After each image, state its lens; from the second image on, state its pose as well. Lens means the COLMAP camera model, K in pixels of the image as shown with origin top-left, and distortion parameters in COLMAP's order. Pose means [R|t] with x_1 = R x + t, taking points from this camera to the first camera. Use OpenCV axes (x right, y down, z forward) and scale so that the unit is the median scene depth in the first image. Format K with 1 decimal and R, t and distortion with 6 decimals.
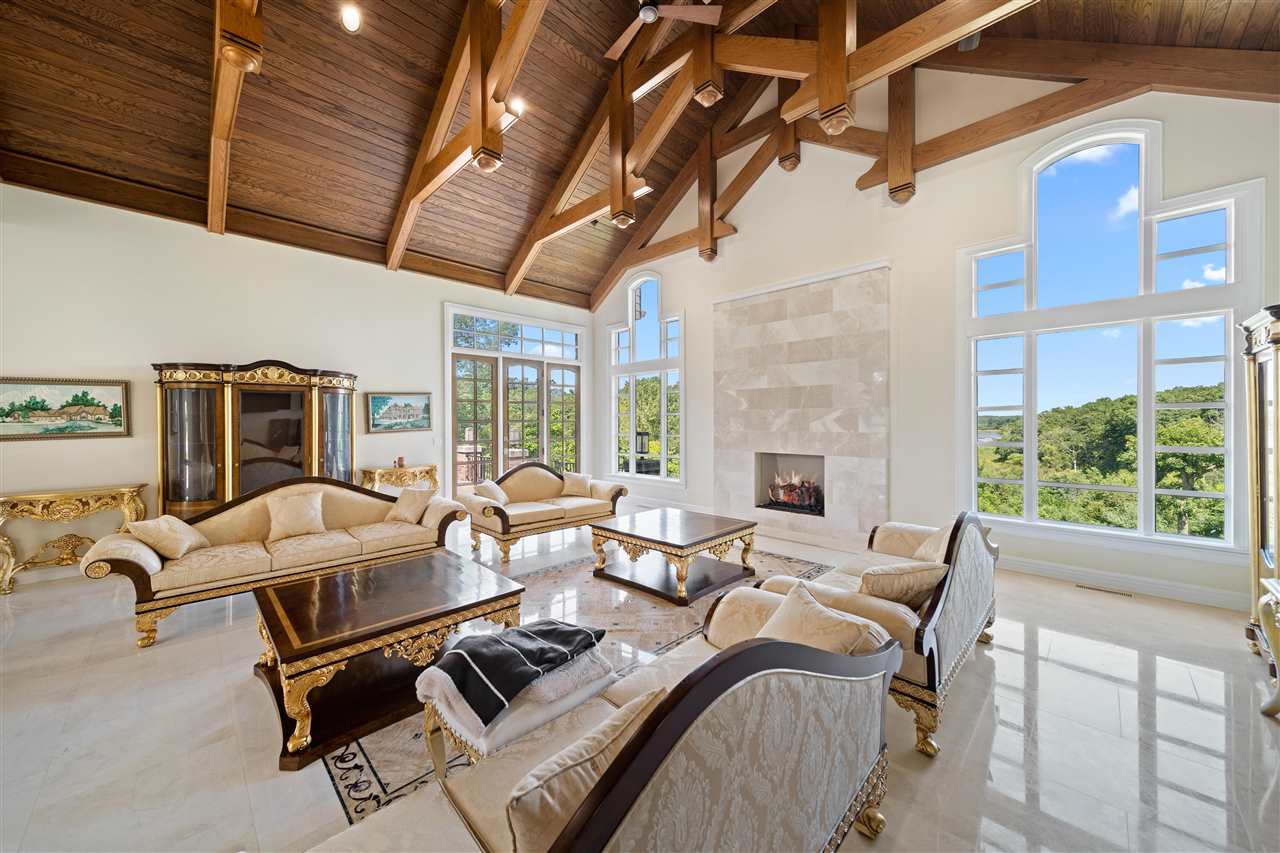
lens RADIAL K [[458.6, 0, 633.2], [0, 458.6, 420.4], [0, 0, 1]] dist [0.002127, 0.000007]
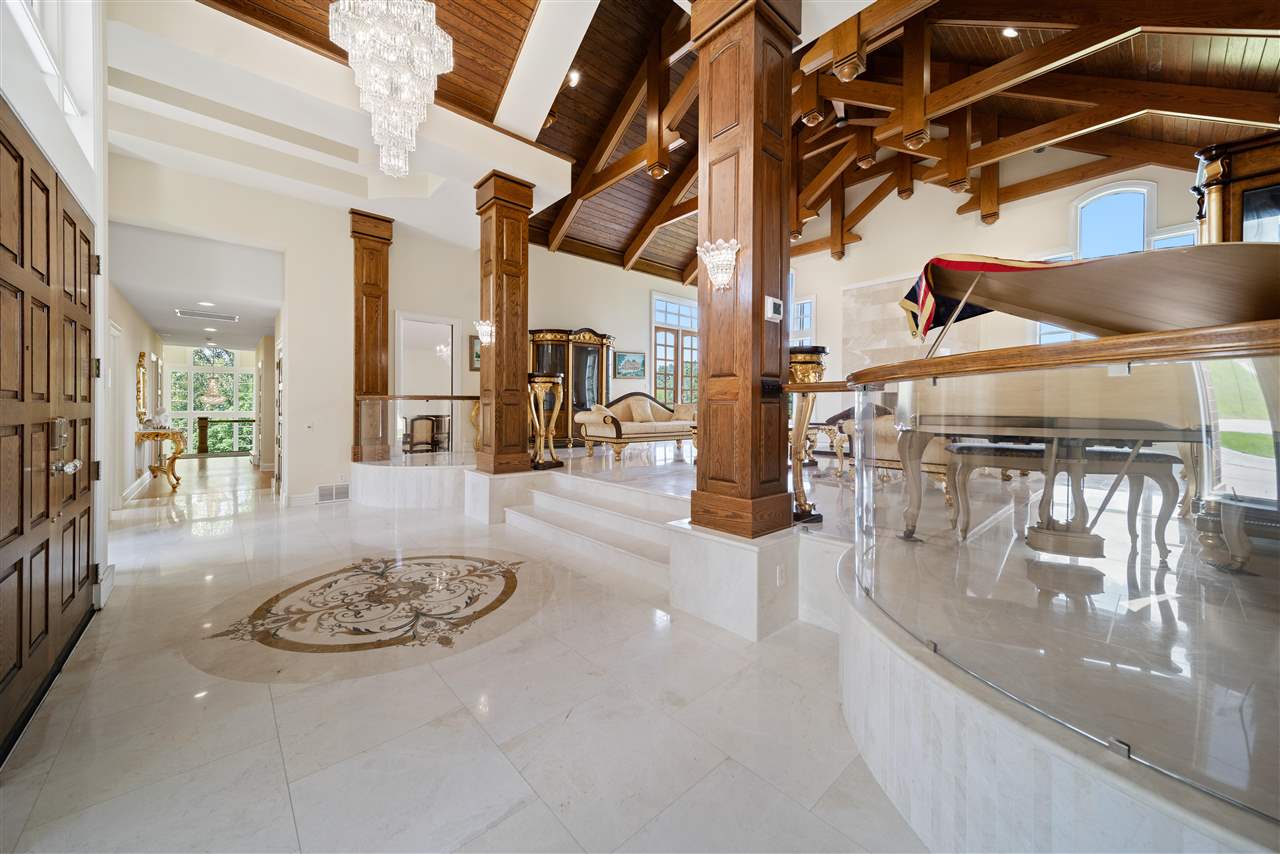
lens RADIAL K [[458.6, 0, 635.7], [0, 458.6, 408.7], [0, 0, 1]] dist [0.002127, 0.000007]
pose [[0.997777, 0.006497, -0.066322, -0.408921], [-0.006054, 0.999958, 0.006868, 0.118850], [0.066364, -0.006451, 0.997775, -0.515396]]
